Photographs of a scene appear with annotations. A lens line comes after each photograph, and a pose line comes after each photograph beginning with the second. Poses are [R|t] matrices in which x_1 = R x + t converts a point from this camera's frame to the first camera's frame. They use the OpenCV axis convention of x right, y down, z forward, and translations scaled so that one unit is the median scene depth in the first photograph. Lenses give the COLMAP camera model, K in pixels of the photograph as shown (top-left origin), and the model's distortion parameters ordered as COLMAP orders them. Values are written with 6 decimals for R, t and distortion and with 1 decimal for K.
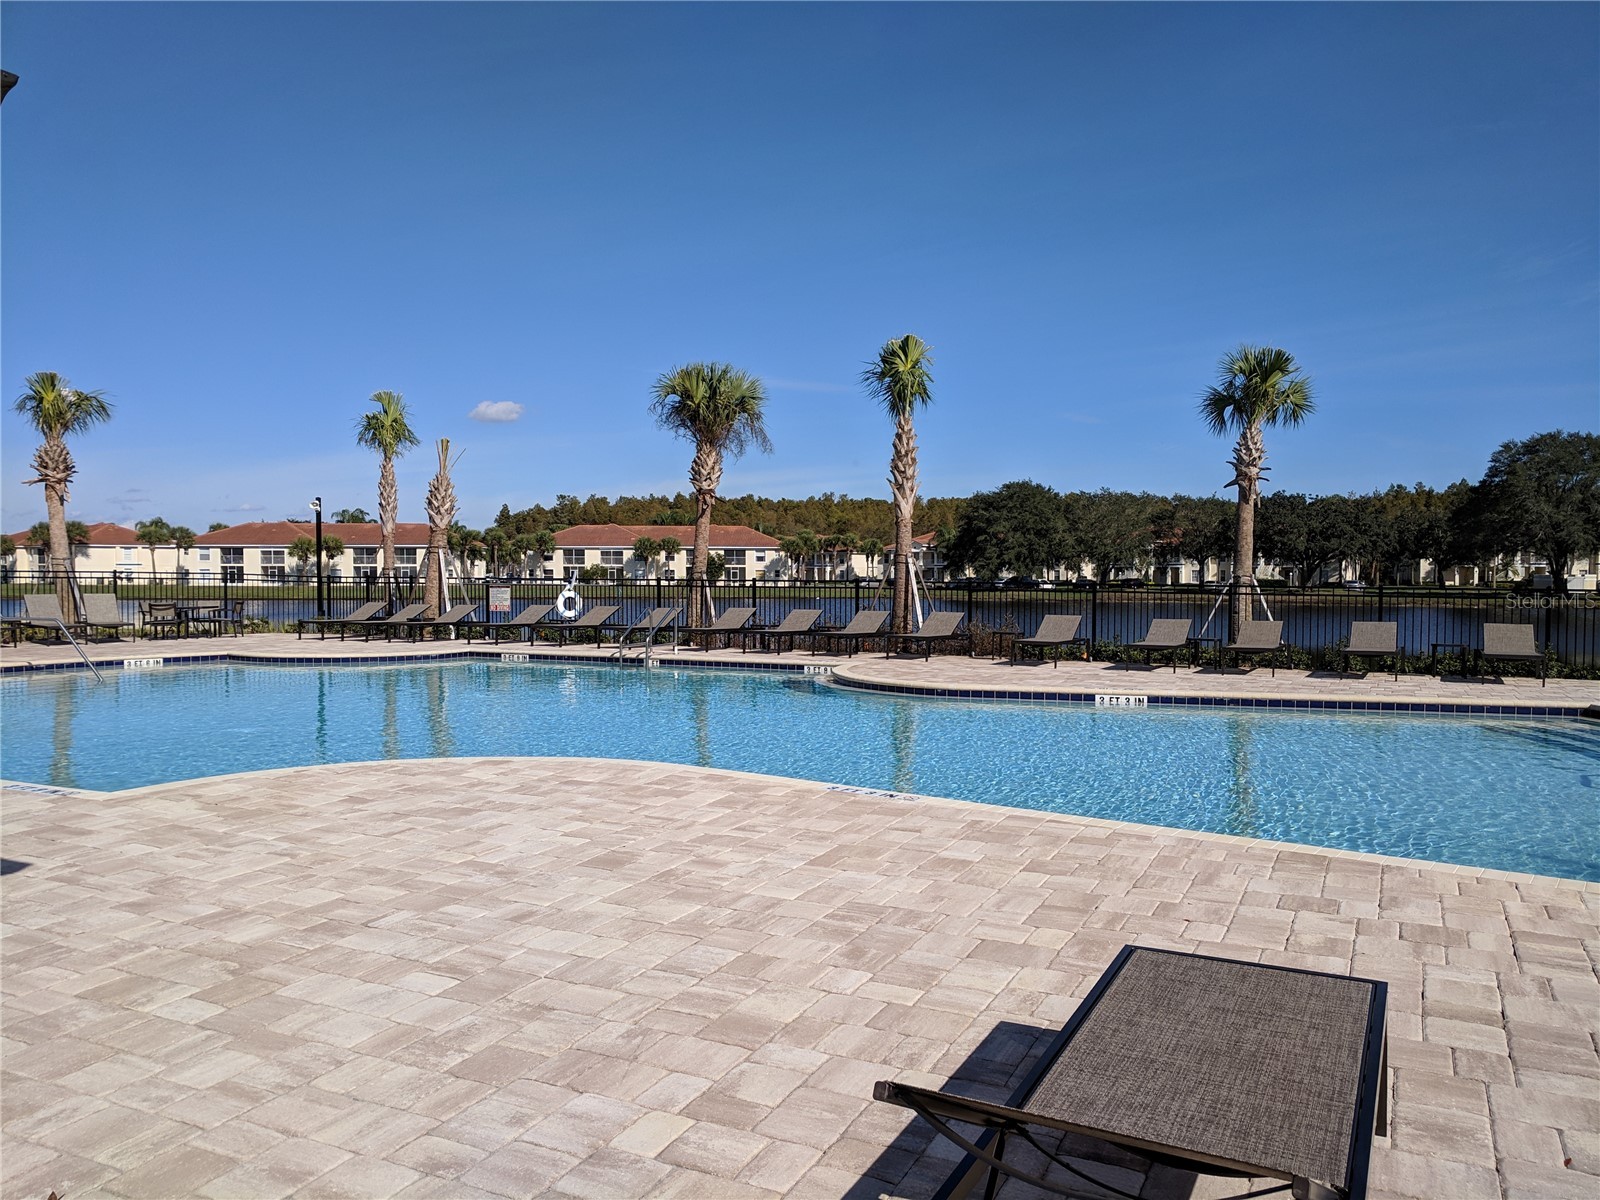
lens RADIAL K [[1205.0, 0, 800.2], [0, 1205.0, 622.6], [0, 0, 1]] dist [0.003657, 0.014573]
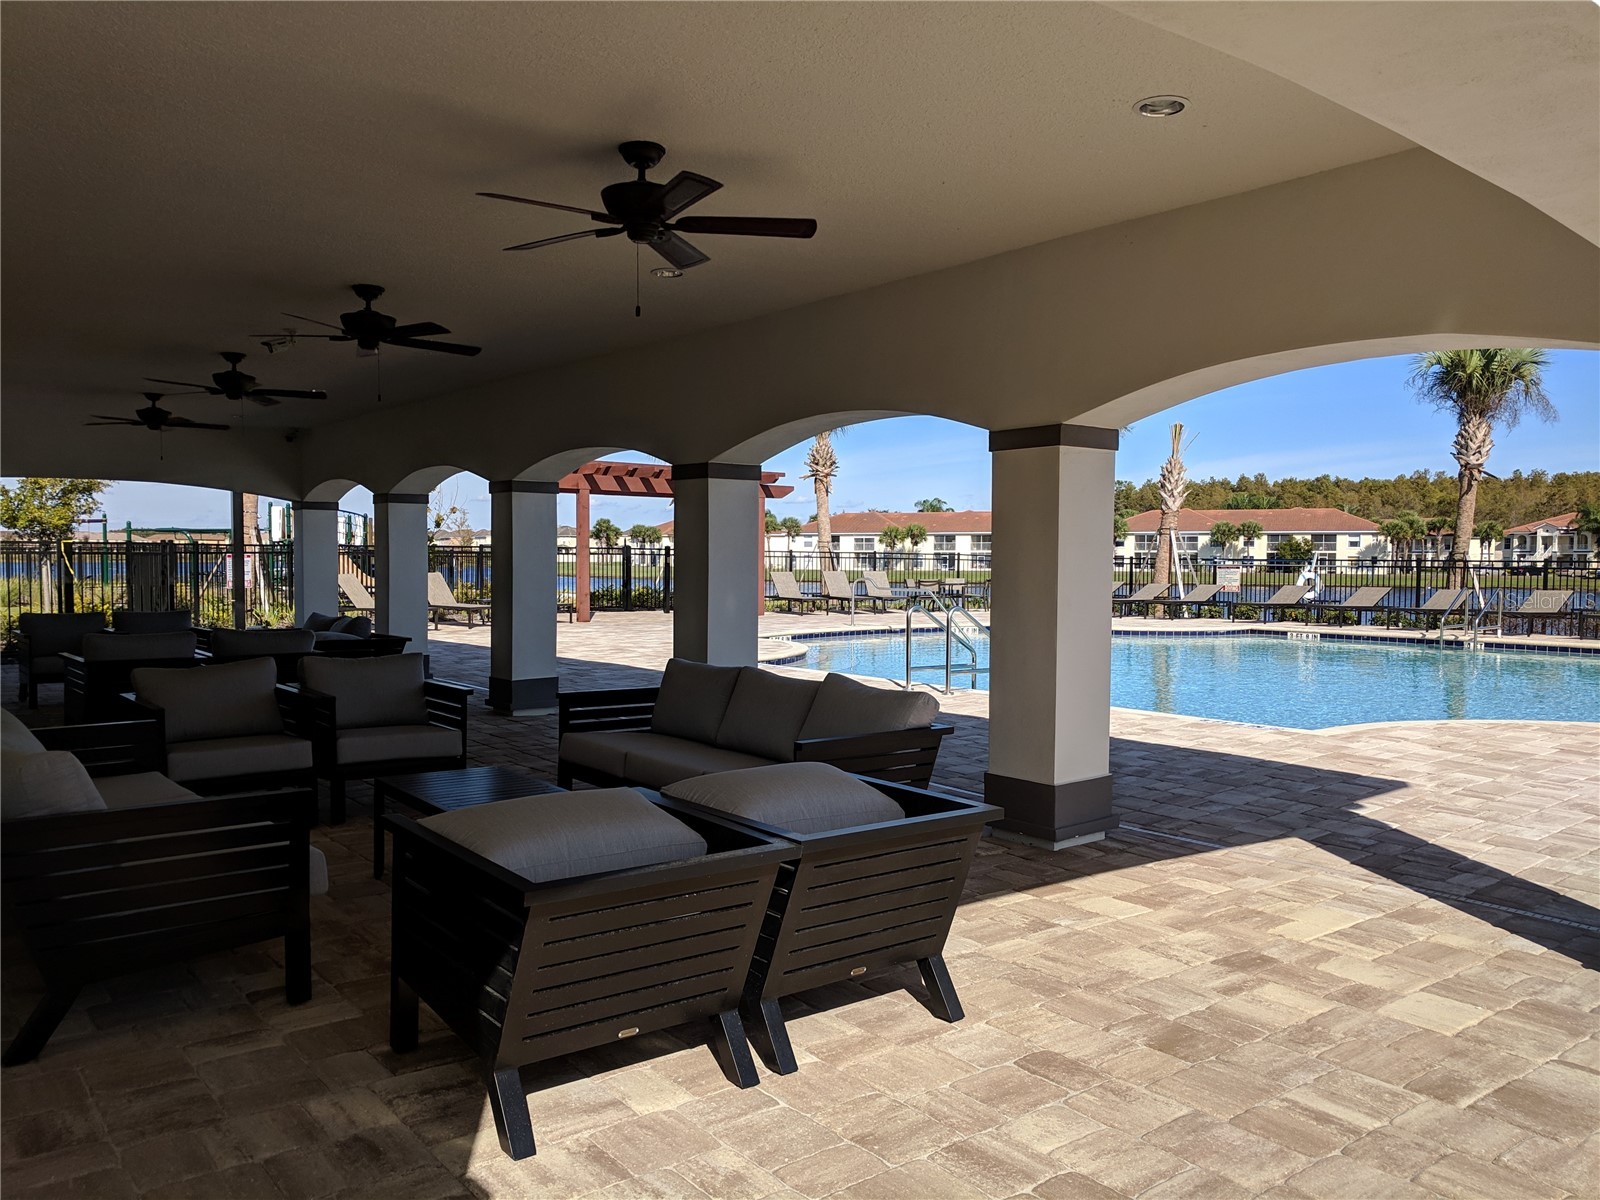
lens RADIAL K [[1205.0, 0, 801.5], [0, 1205.0, 623.6], [0, 0, 1]] dist [0.003657, 0.014573]
pose [[0.907499, 0.025705, -0.419268, -0.185611], [-0.020942, 0.999653, 0.015959, 0.010656], [0.419533, -0.005703, 0.907722, -0.085685]]
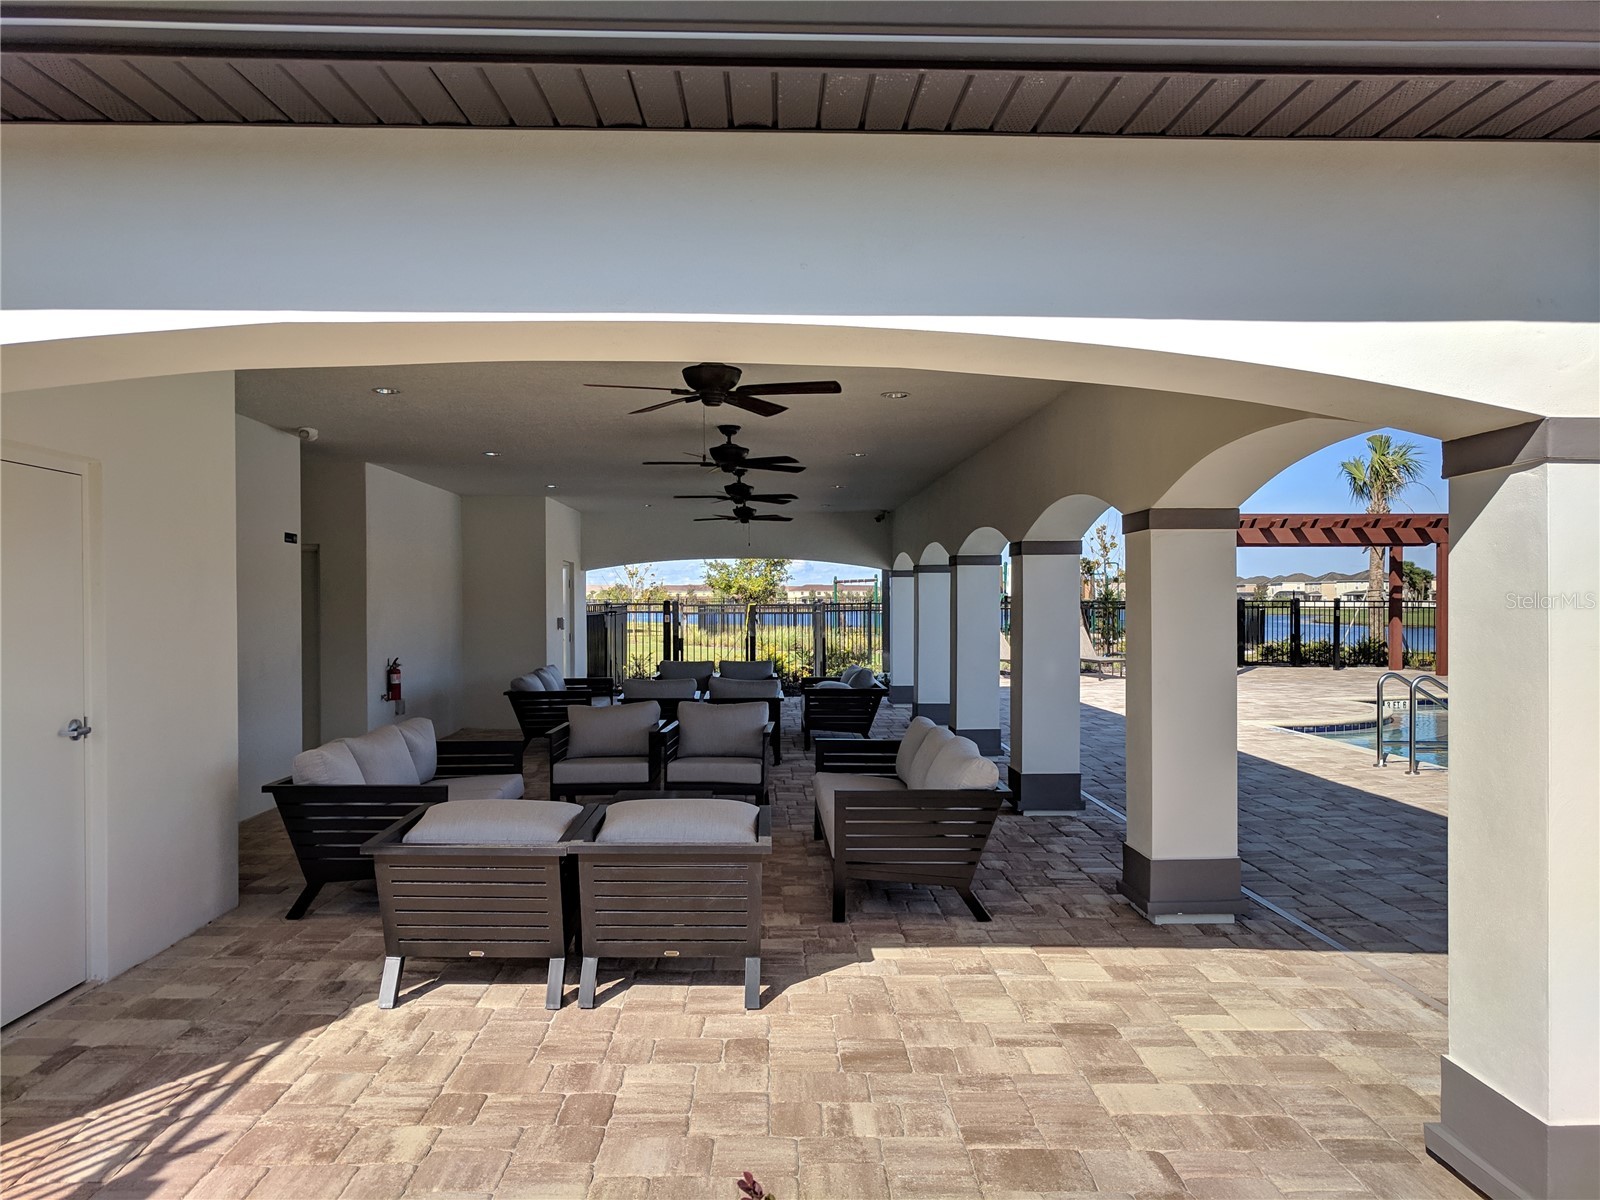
lens RADIAL K [[1205.0, 0, 794.6], [0, 1205.0, 611.0], [0, 0, 1]] dist [0.003657, 0.014573]
pose [[0.469442, 0.002809, -0.882959, -0.048902], [-0.033813, 0.999319, -0.014798, 0.000564], [0.882316, 0.036802, 0.469217, -0.024766]]
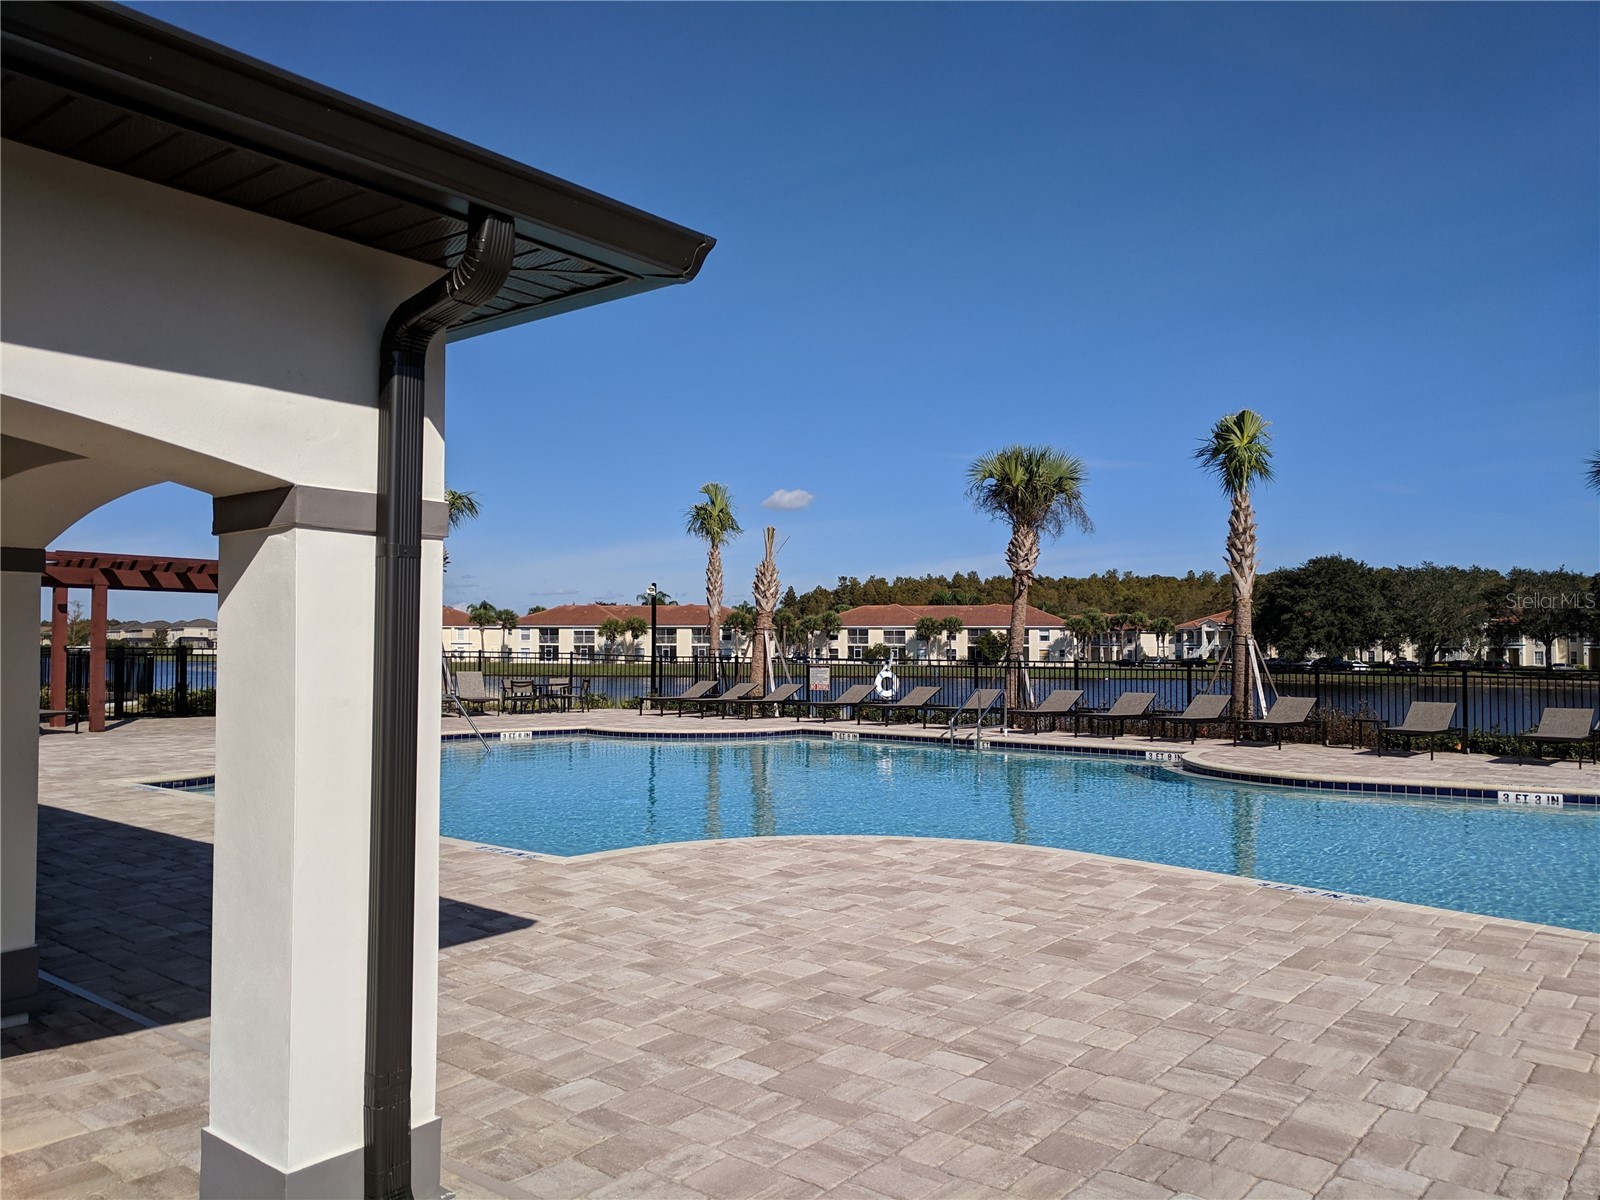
lens RADIAL K [[1205.0, 0, 799.1], [0, 1205.0, 601.7], [0, 0, 1]] dist [0.003657, 0.014573]
pose [[0.974210, -0.006760, -0.225540, -0.040806], [-0.011972, 0.996595, -0.081583, -0.001290], [0.225324, 0.082180, 0.970812, -0.011555]]
